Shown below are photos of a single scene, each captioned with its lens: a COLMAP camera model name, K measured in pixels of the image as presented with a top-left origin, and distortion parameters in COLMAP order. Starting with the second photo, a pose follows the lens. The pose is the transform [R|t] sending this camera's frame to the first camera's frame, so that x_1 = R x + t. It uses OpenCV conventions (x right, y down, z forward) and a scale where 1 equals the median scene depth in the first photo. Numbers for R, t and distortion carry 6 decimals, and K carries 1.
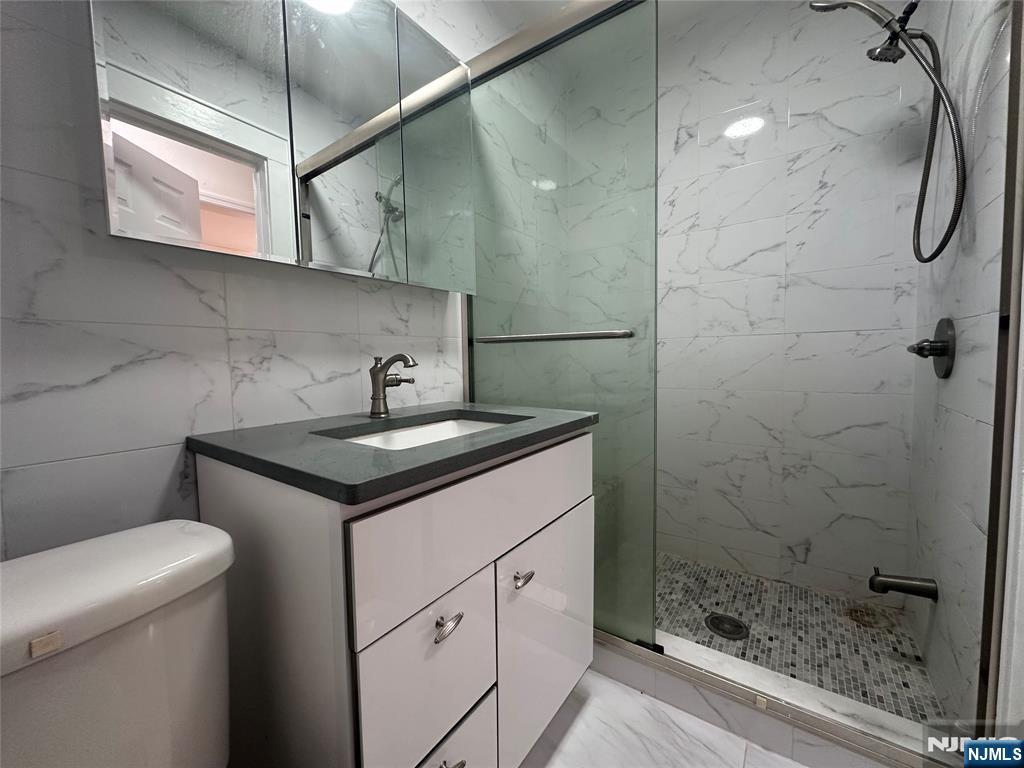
lens RADIAL K [[409.7, 0, 514.6], [0, 409.7, 383.3], [0, 0, 1]] dist [-0.000128, -0.000061]
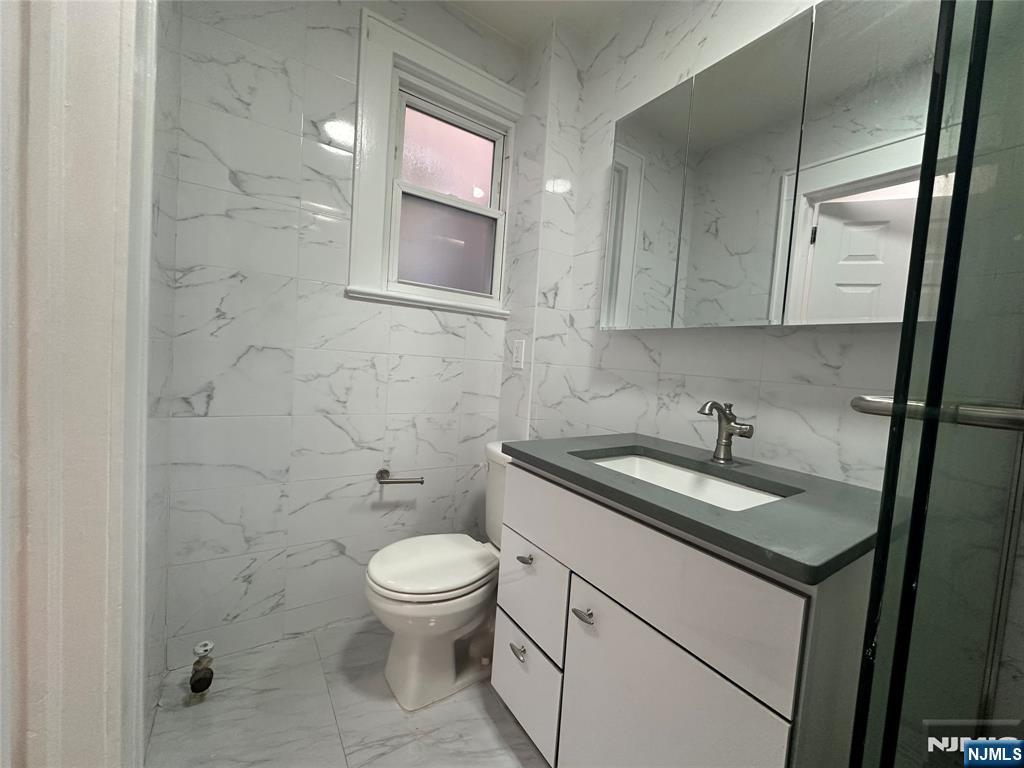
lens RADIAL K [[409.7, 0, 514.6], [0, 409.7, 383.3], [0, 0, 1]] dist [-0.000128, -0.000061]
pose [[-0.350046, 0.044326, -0.935683, 0.917661], [-0.129078, 0.987069, 0.095049, -0.163267], [0.927797, 0.154047, -0.339798, 0.976623]]
